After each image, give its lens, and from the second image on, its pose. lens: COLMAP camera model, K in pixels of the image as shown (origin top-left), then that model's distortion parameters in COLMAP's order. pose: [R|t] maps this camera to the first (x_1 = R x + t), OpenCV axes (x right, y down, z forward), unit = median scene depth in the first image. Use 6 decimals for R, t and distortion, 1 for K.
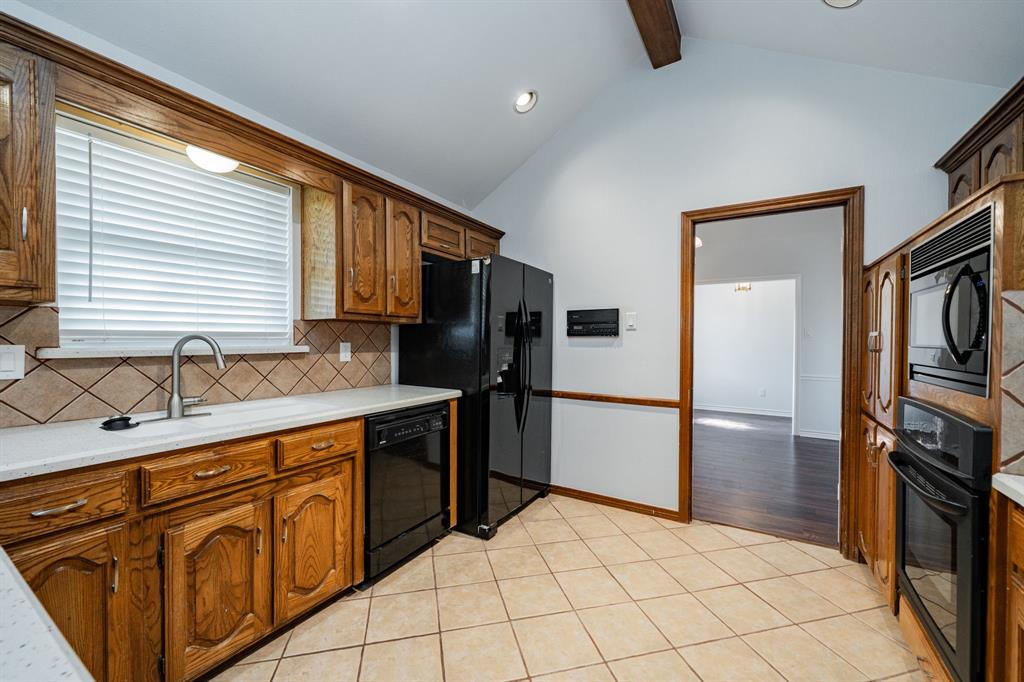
lens RADIAL K [[402.7, 0, 508.7], [0, 402.7, 343.3], [0, 0, 1]] dist [-0.001655, 0.000202]
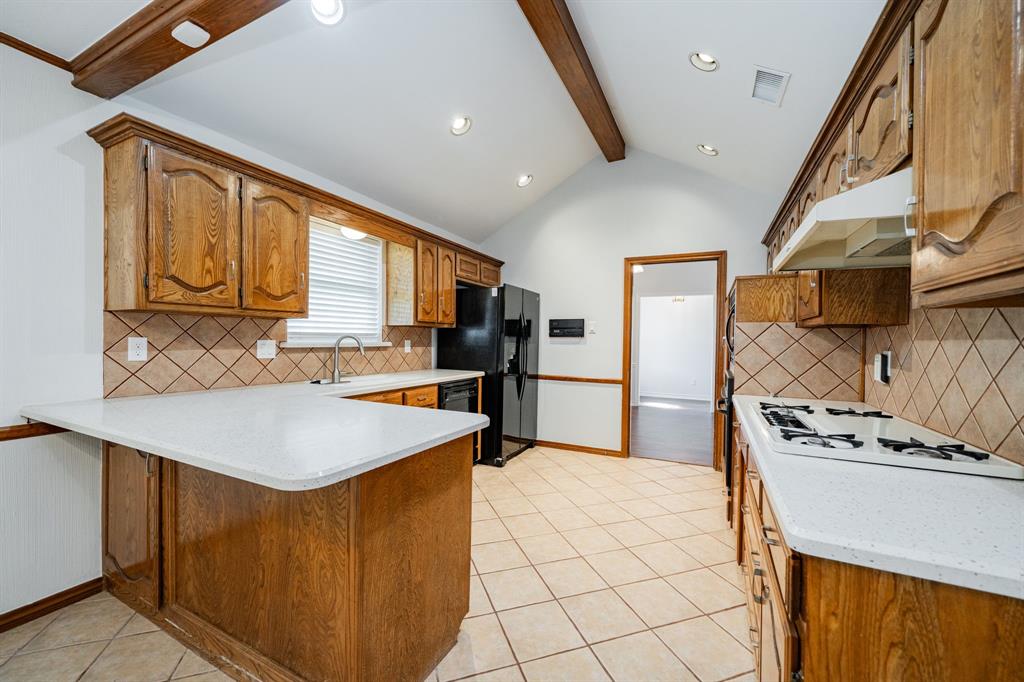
lens RADIAL K [[402.7, 0, 508.9], [0, 402.7, 343.9], [0, 0, 1]] dist [-0.001655, 0.000202]
pose [[0.995822, 0.006950, 0.091052, -0.182234], [-0.007401, 0.999962, 0.004623, 0.002465], [-0.091016, -0.005277, 0.995835, -0.601420]]
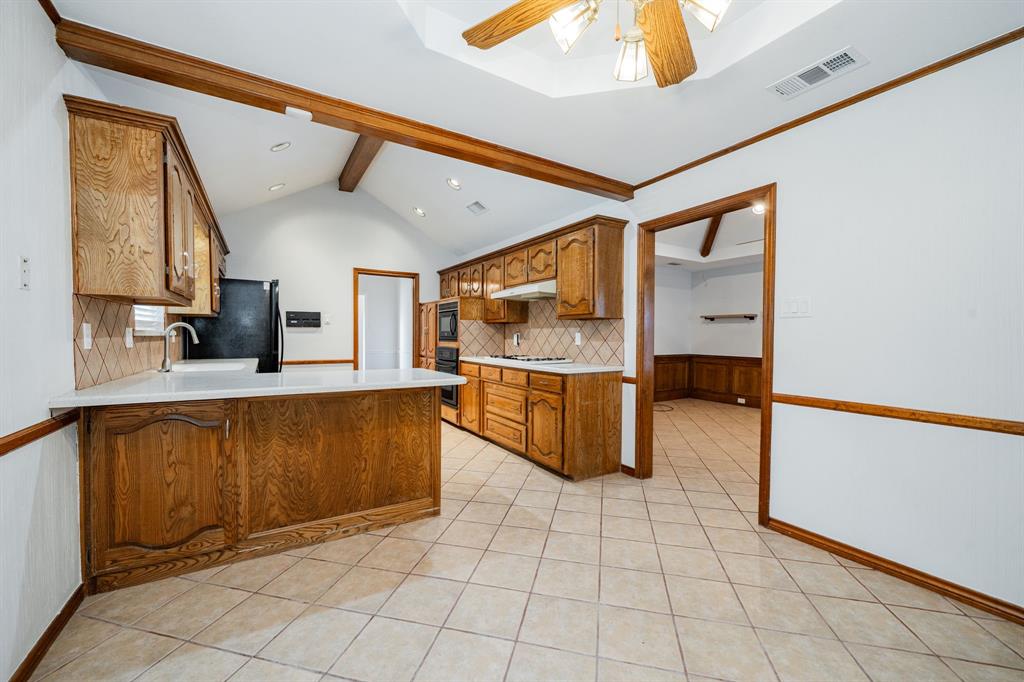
lens RADIAL K [[402.7, 0, 508.0], [0, 402.7, 343.7], [0, 0, 1]] dist [-0.001655, 0.000202]
pose [[0.457140, -0.022043, 0.889122, -1.250146], [0.003373, 0.999729, 0.023052, 0.022848], [-0.889388, -0.007539, 0.457090, -0.769741]]
